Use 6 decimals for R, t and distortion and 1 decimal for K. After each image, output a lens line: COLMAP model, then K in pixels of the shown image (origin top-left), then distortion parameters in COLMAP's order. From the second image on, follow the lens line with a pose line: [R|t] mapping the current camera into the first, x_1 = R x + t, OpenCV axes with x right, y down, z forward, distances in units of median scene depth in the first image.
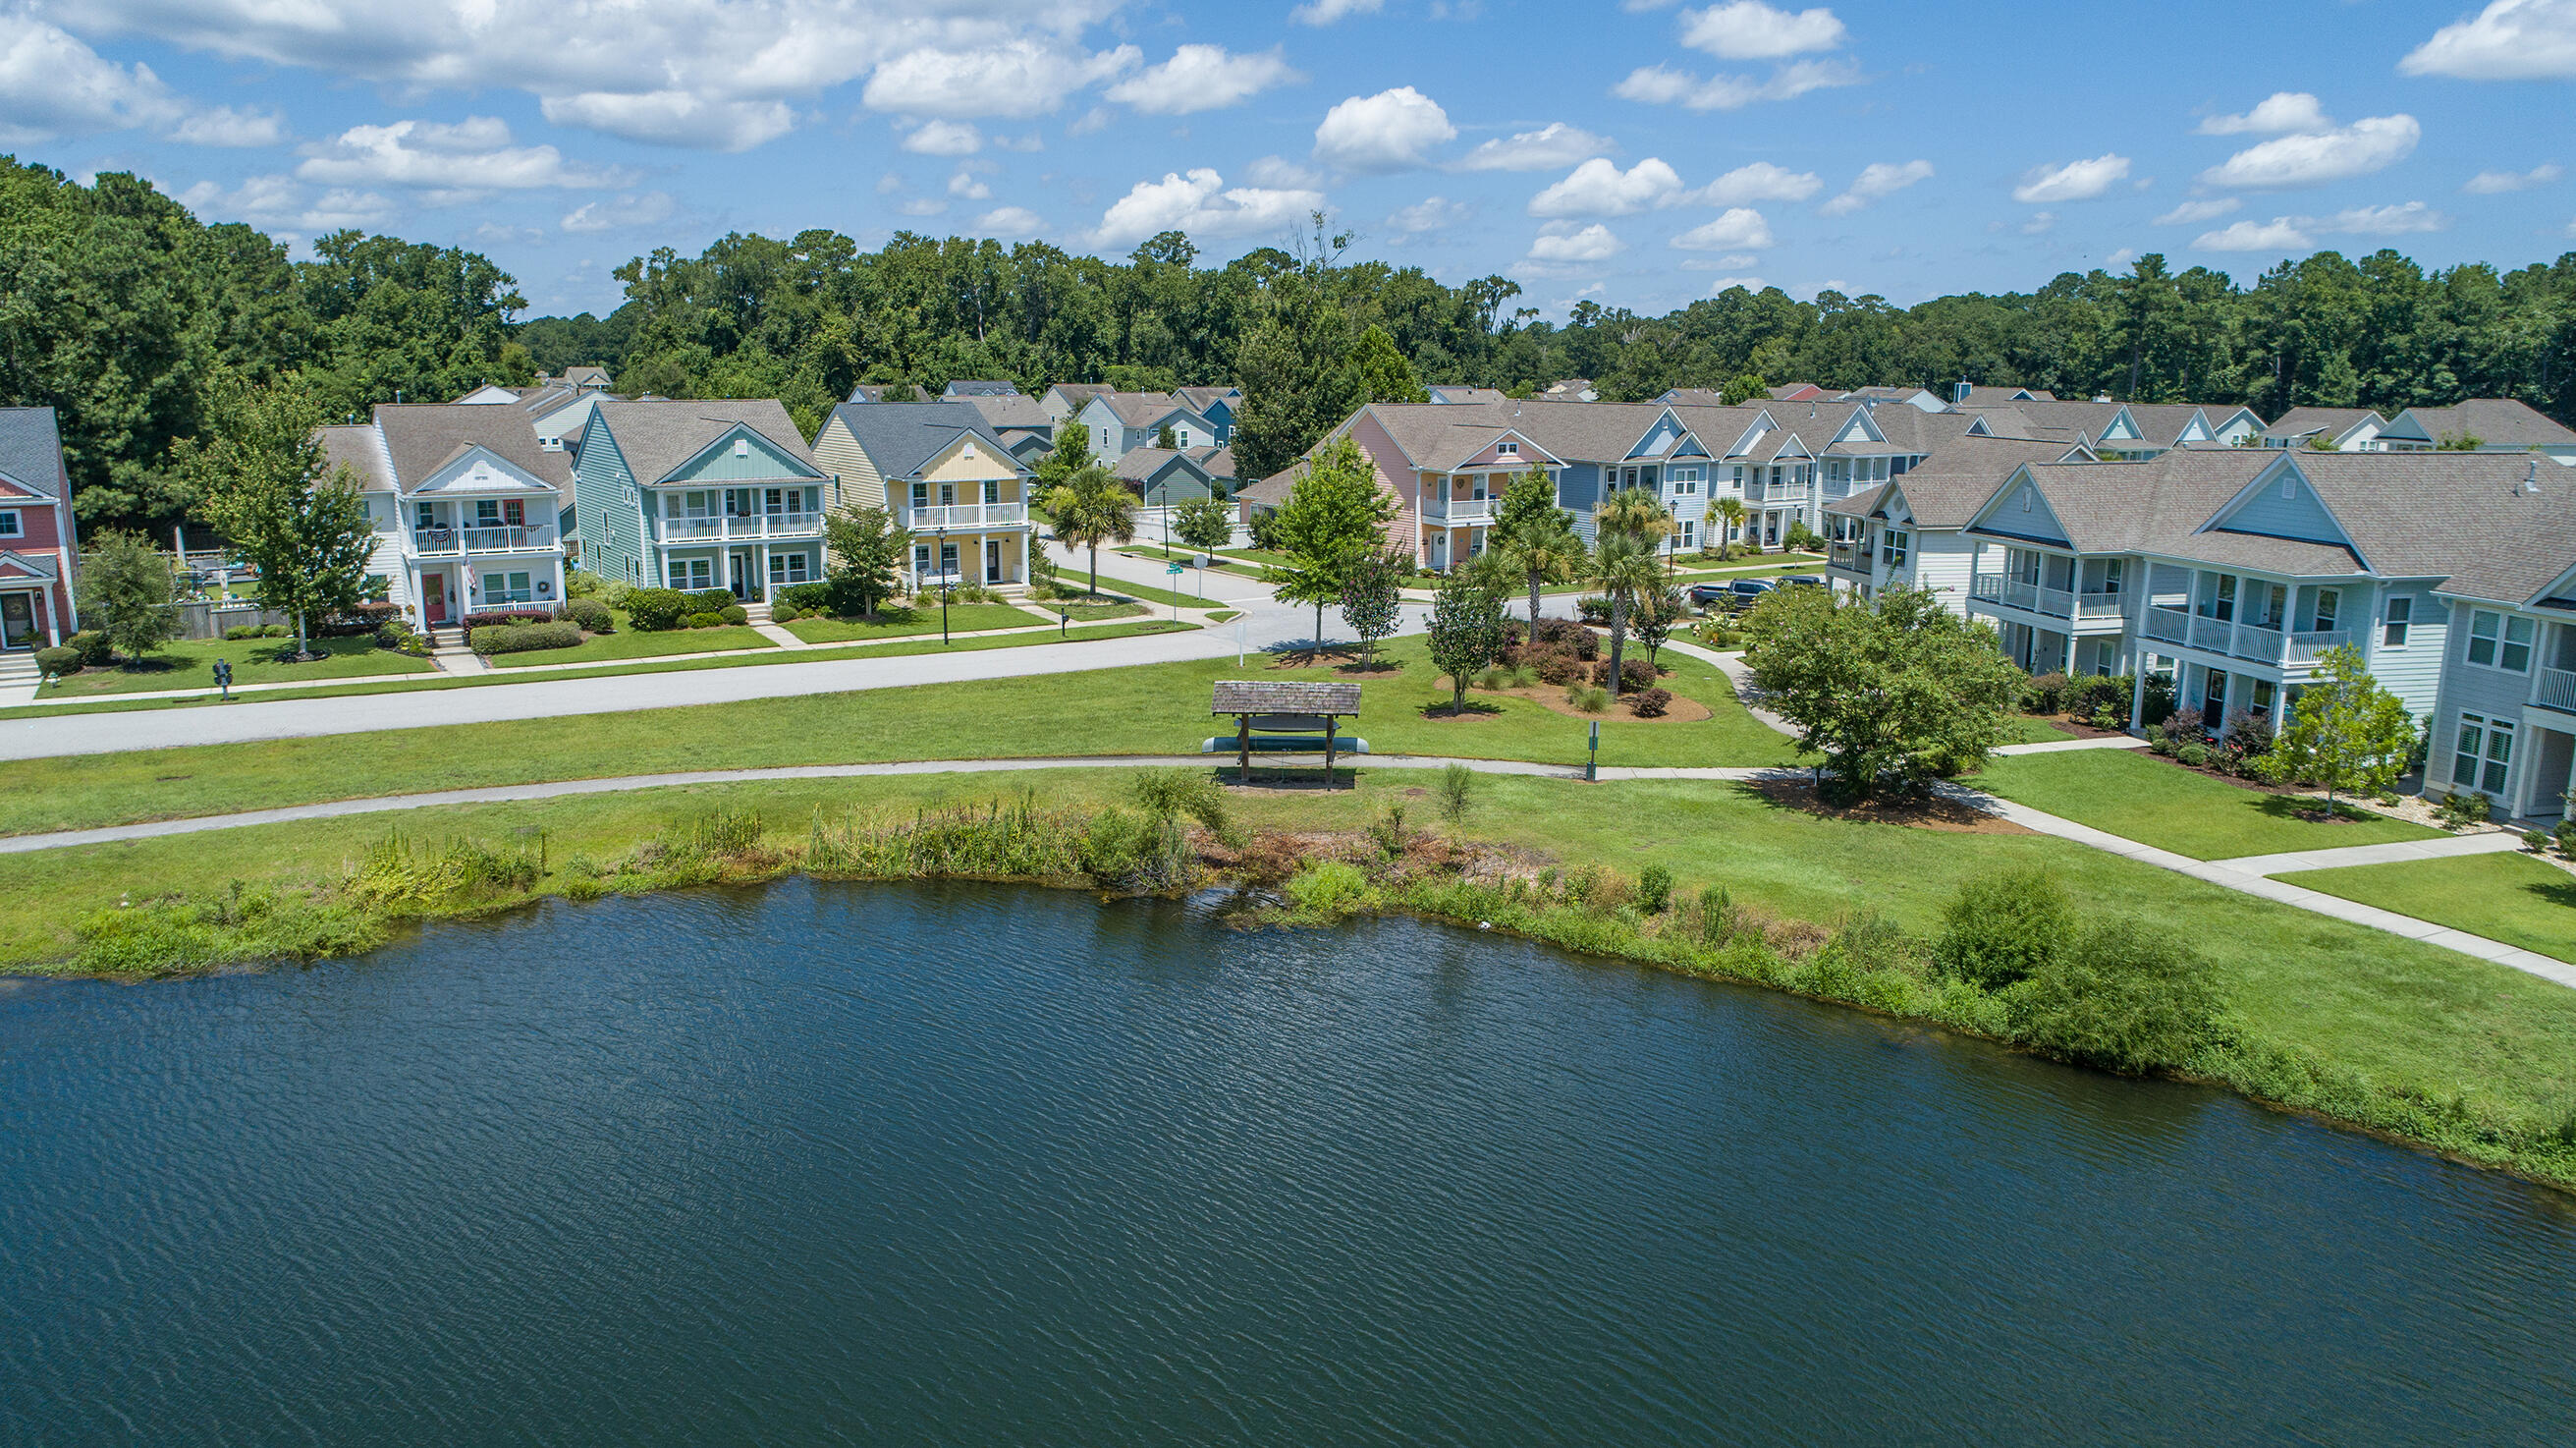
lens RADIAL K [[1742.5, 0, 1280.8], [0, 1742.5, 737.9], [0, 0, 1]] dist [-0.018476, 0.012826]
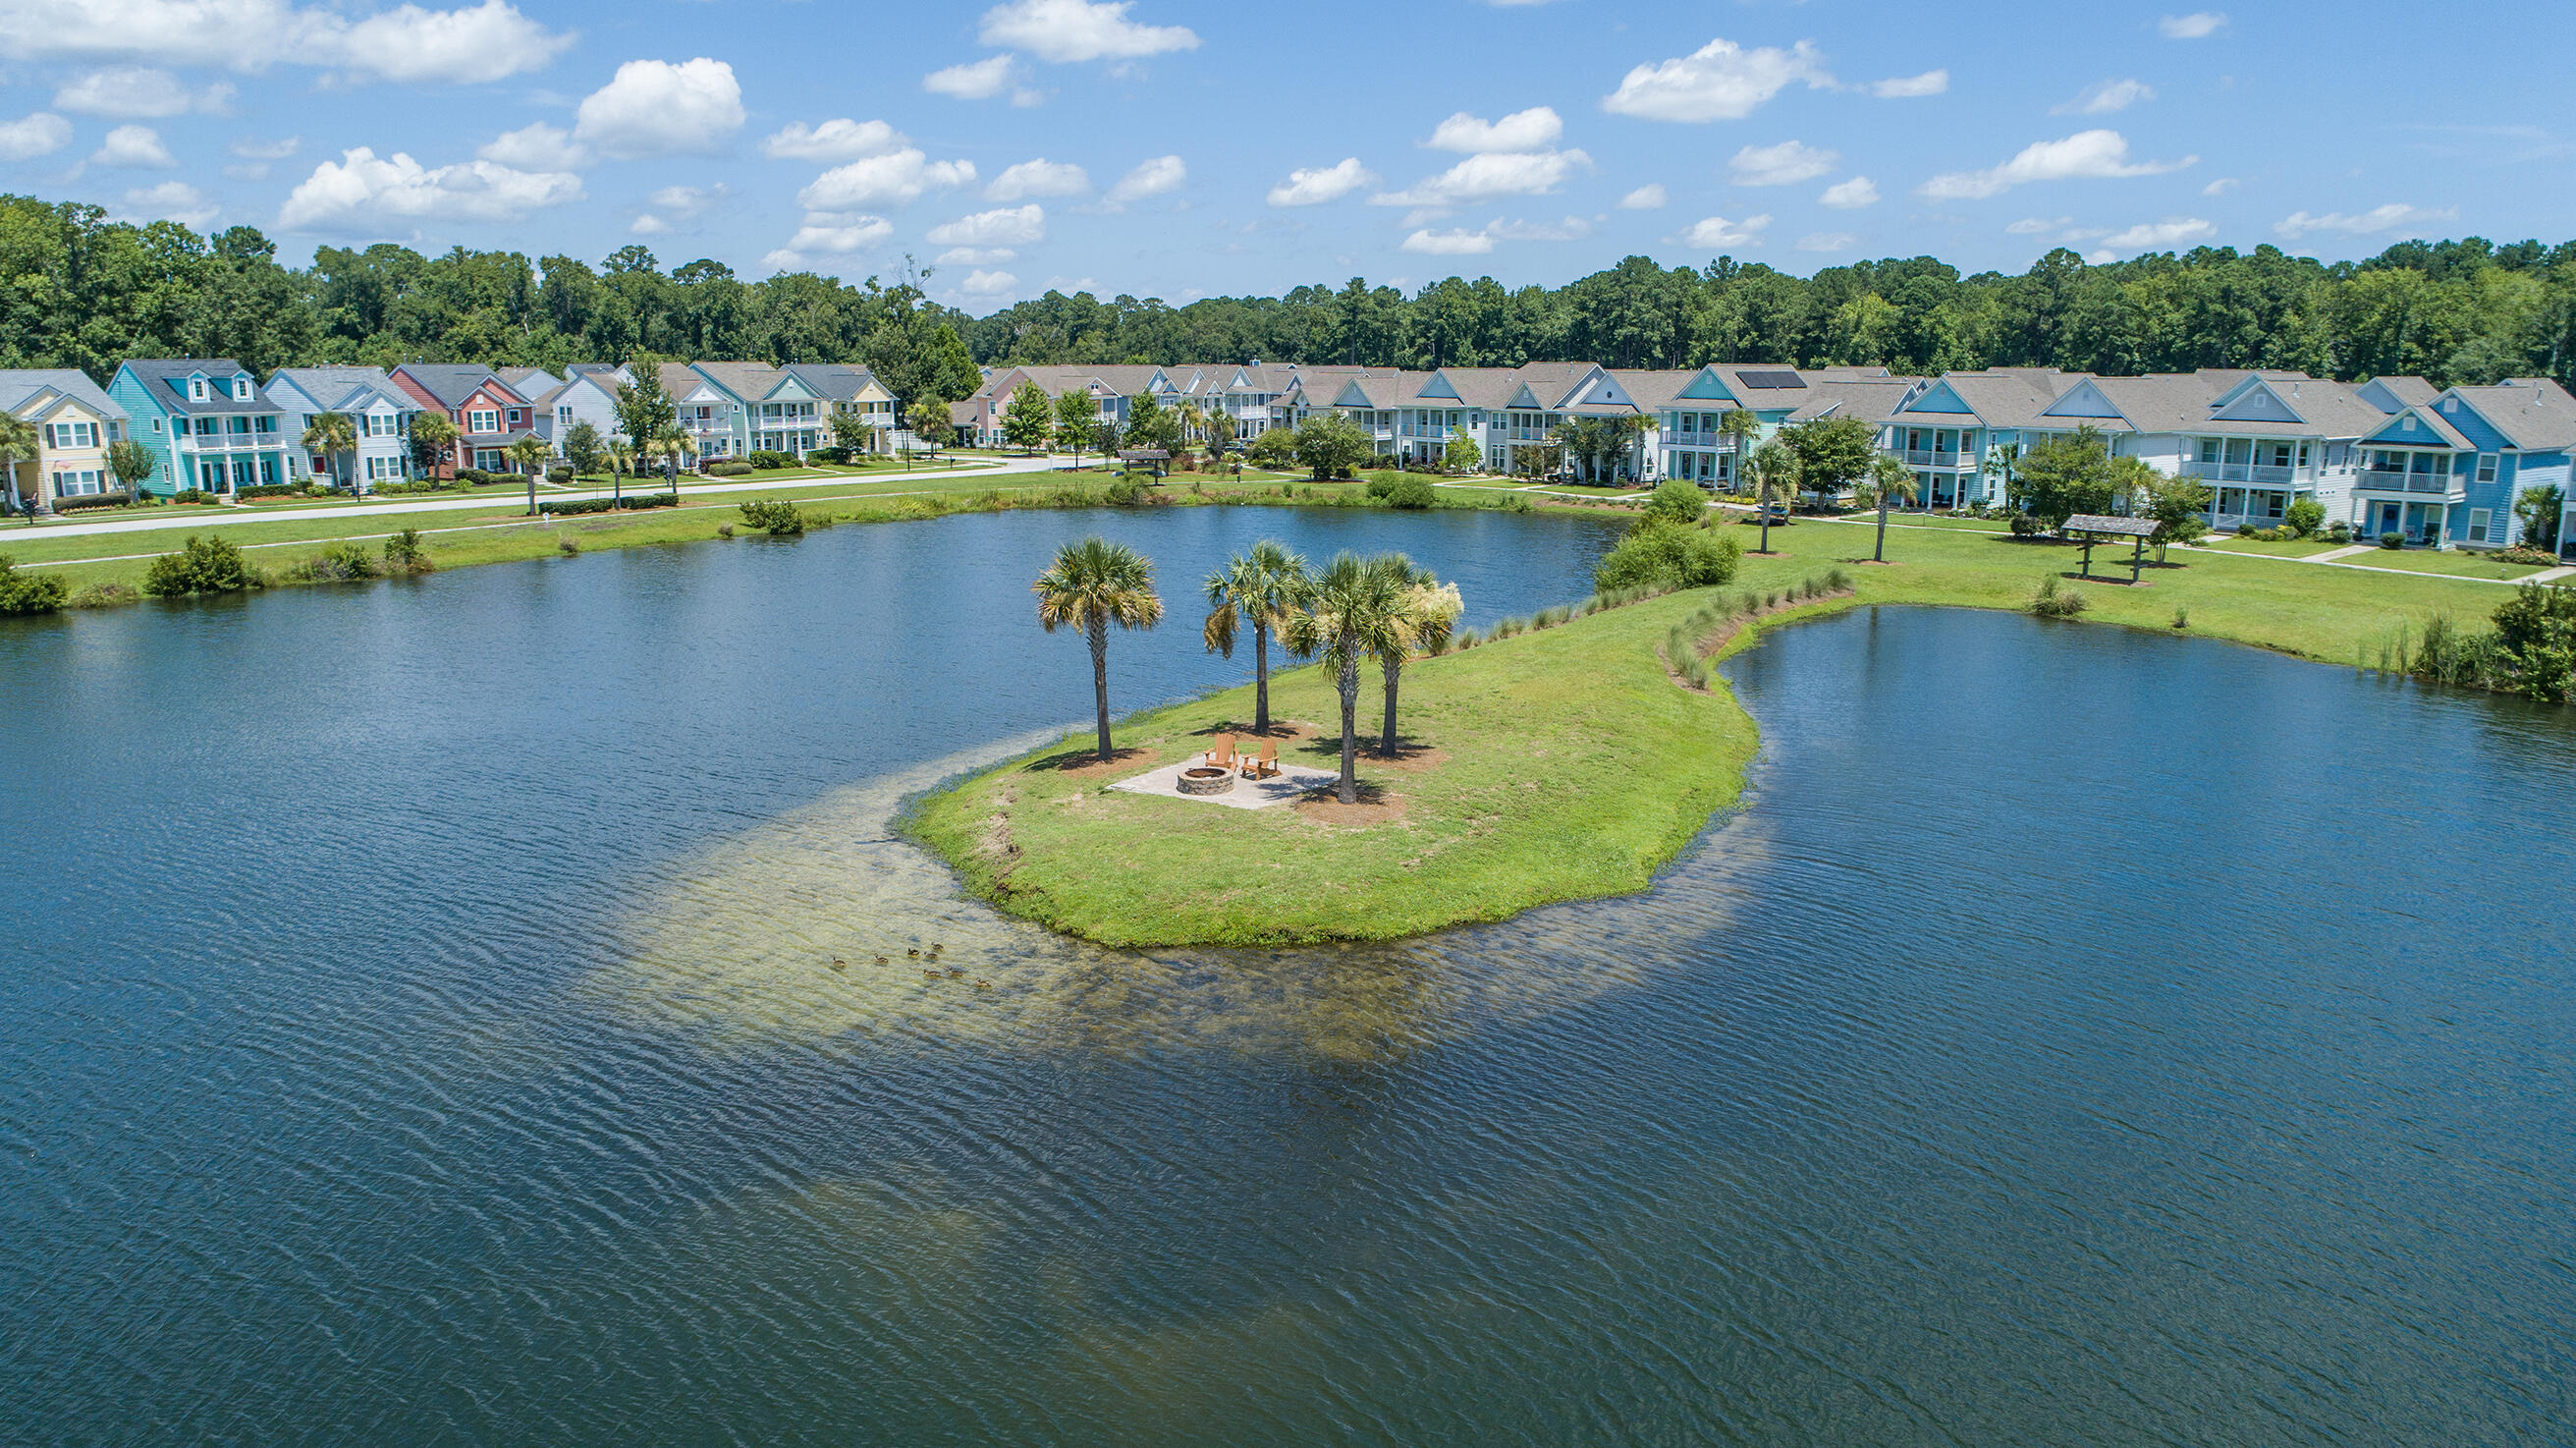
lens RADIAL K [[1742.5, 0, 1284.7], [0, 1742.5, 738.7], [0, 0, 1]] dist [-0.018476, 0.012826]
pose [[0.909325, -0.094028, 0.405322, -0.652452], [0.092548, 0.995436, 0.023298, 0.261838], [-0.405663, 0.016326, 0.913877, -1.131172]]
